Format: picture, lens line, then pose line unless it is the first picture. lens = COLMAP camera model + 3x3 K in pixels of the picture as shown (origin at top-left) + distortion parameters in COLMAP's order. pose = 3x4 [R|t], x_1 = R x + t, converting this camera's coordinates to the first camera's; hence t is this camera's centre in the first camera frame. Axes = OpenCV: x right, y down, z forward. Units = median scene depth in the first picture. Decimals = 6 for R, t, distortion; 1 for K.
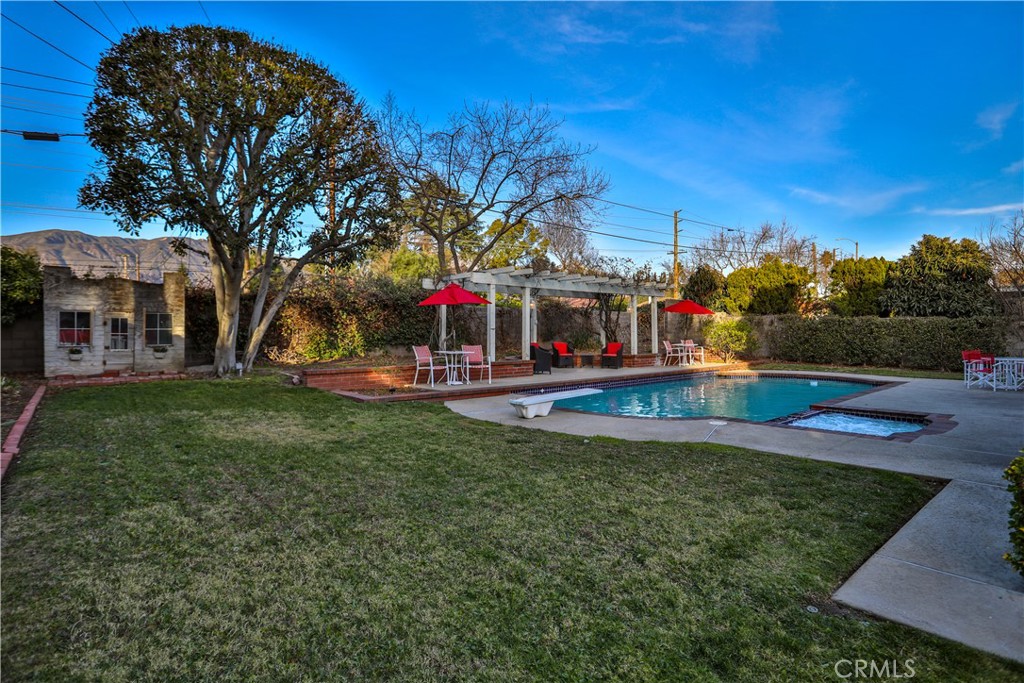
lens RADIAL K [[533.3, 0, 512.2], [0, 533.3, 342.0], [0, 0, 1]] dist [-0.058074, 0.025935]
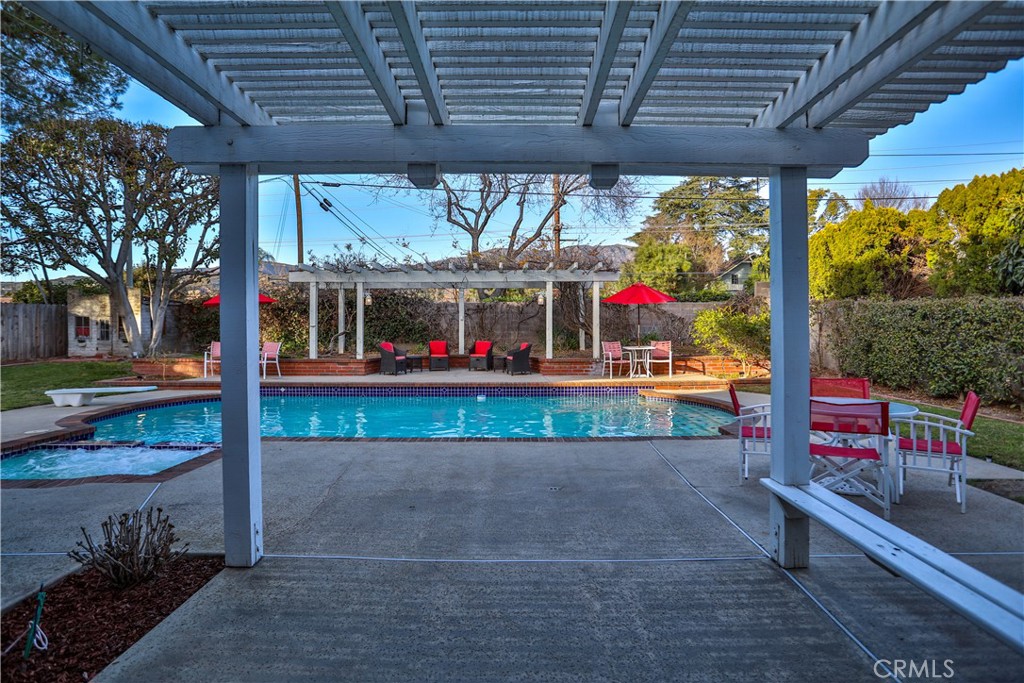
lens RADIAL K [[533.3, 0, 513.7], [0, 533.3, 332.2], [0, 0, 1]] dist [-0.058074, 0.025935]
pose [[0.761774, 0.012810, -0.647716, 1.190742], [-0.009502, 0.999918, 0.008601, -0.035870], [0.647773, -0.000398, 0.761834, 0.606773]]
